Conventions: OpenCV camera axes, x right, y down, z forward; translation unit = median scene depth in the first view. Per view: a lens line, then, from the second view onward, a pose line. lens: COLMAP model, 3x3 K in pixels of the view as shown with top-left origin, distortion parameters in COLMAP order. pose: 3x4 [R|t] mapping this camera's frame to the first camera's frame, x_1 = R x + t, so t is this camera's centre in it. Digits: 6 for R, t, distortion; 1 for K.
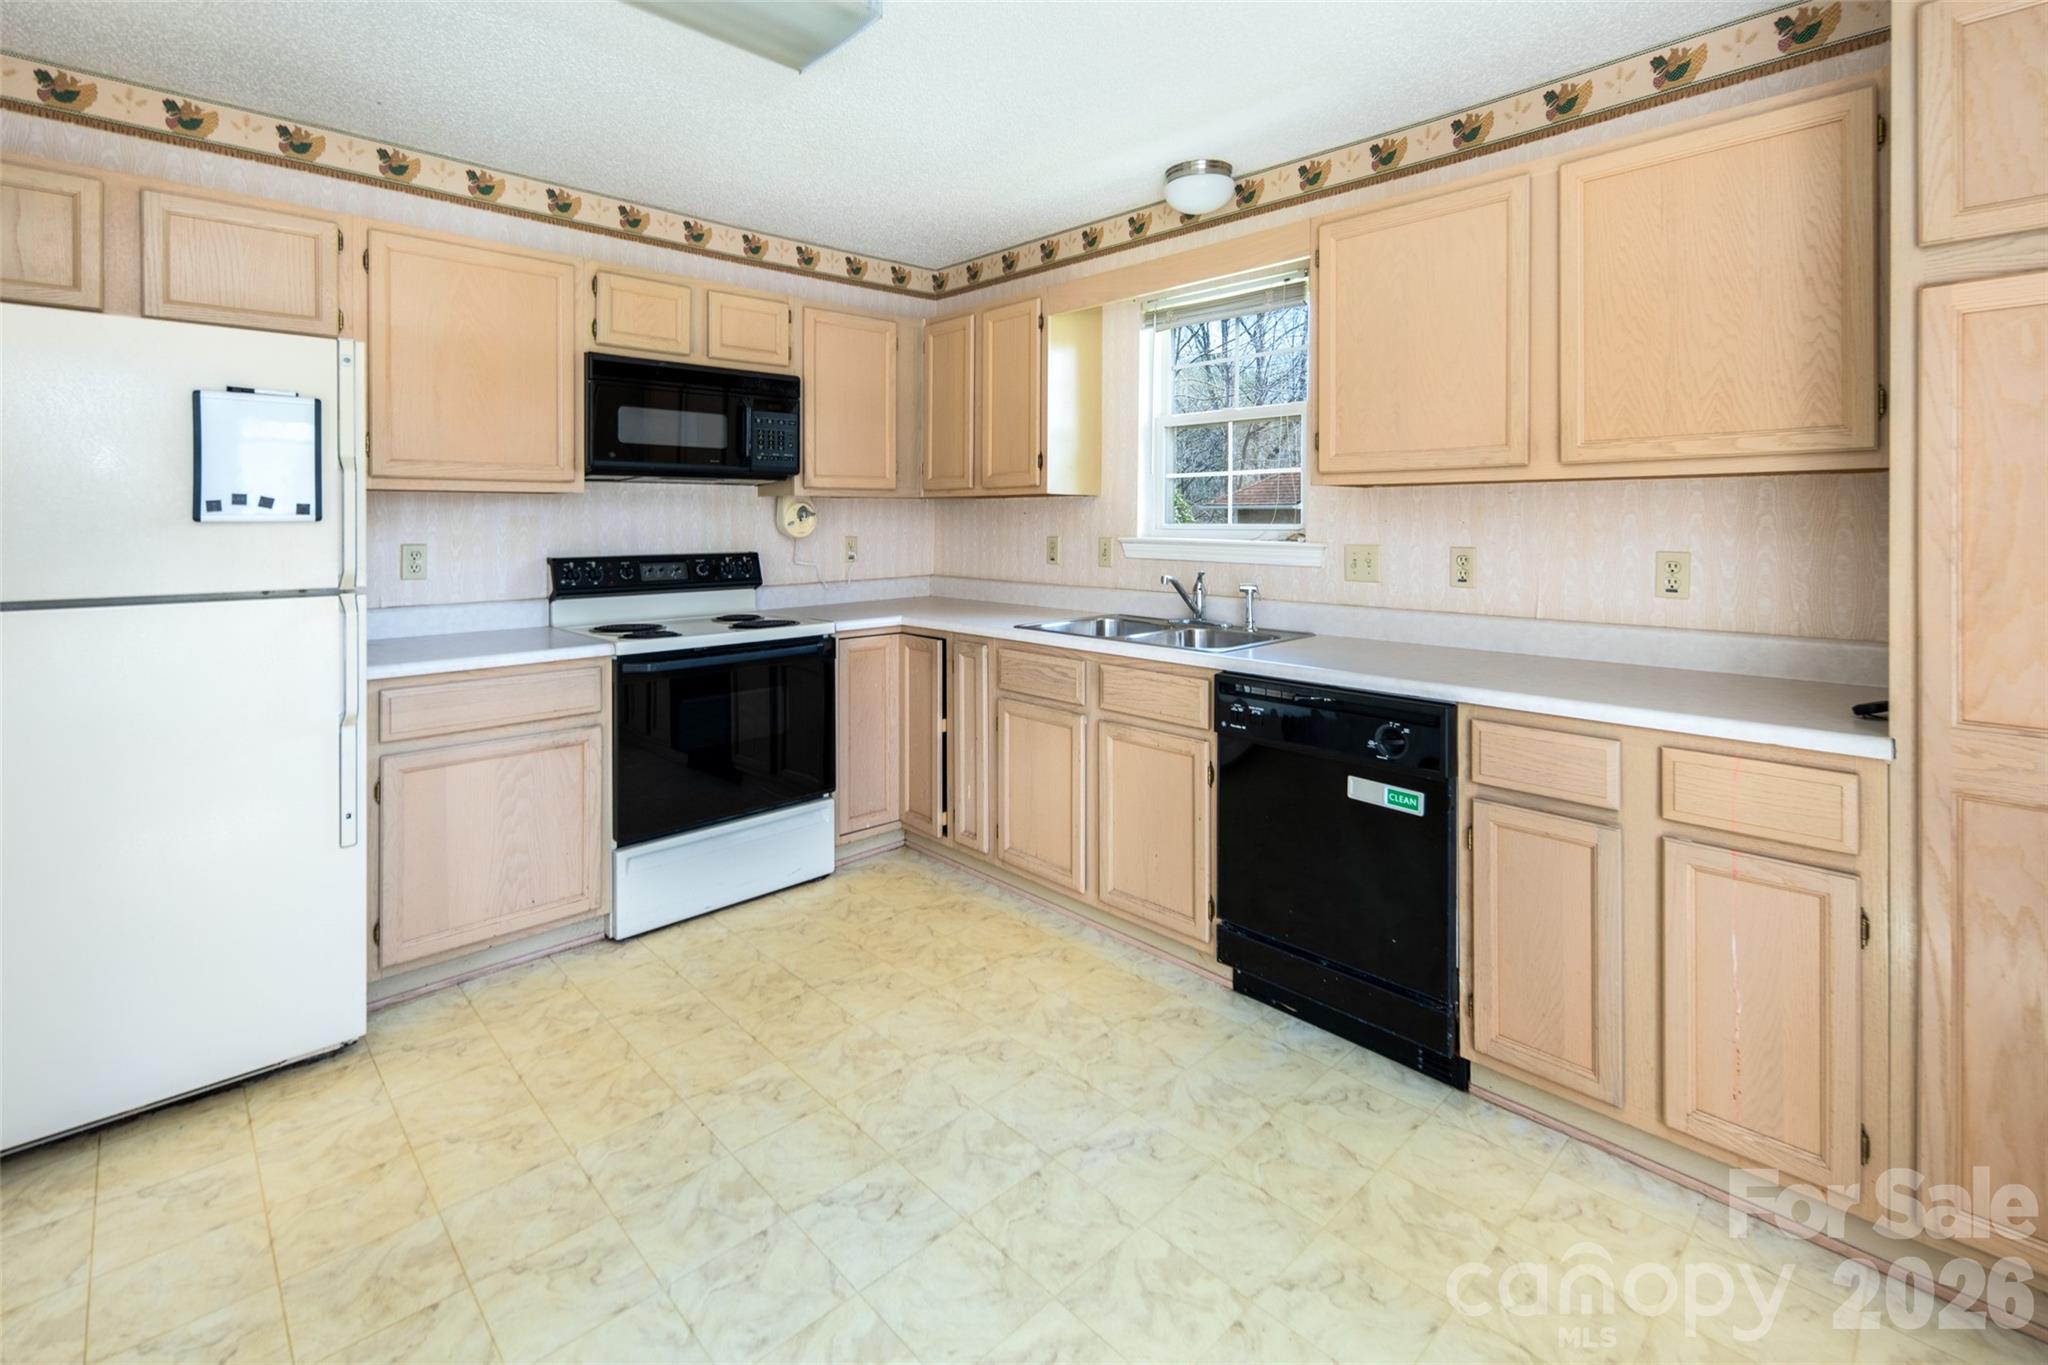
lens RADIAL K [[914.5, 0, 1025.5], [0, 914.5, 522.7], [0, 0, 1]] dist [0.010848, -0.000133]
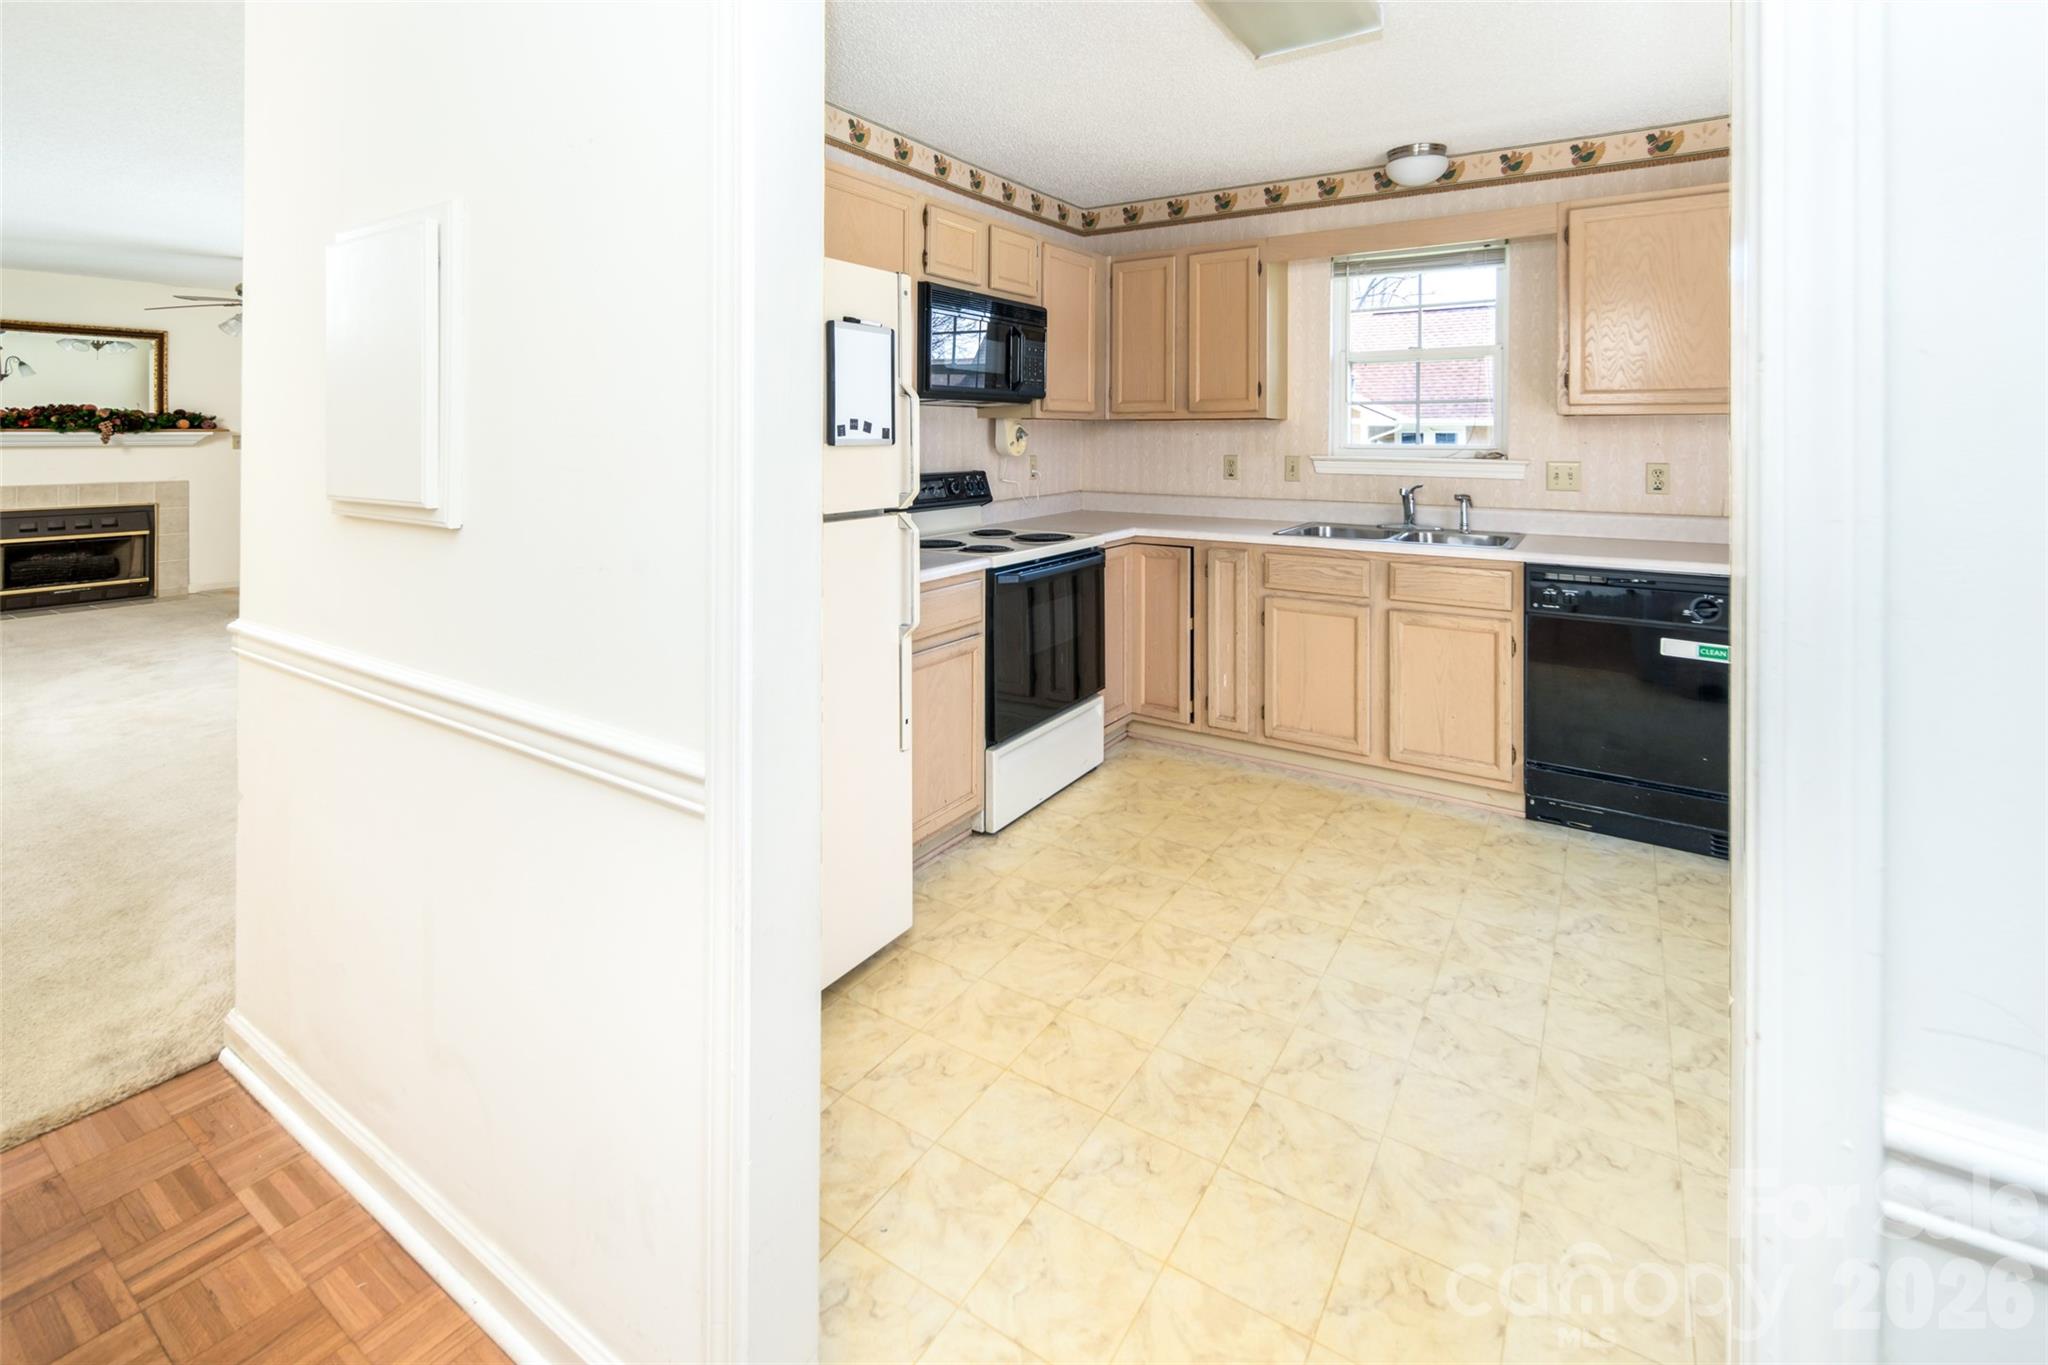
lens RADIAL K [[911.5, 0, 1043.3], [0, 911.5, 435.6], [0, 0, 1]] dist [0.040246, -0.032968]
pose [[0.969408, 0.002046, 0.245448, -0.600177], [-0.001044, 0.999991, -0.004209, -0.005385], [-0.245454, 0.003824, 0.969401, -0.047072]]
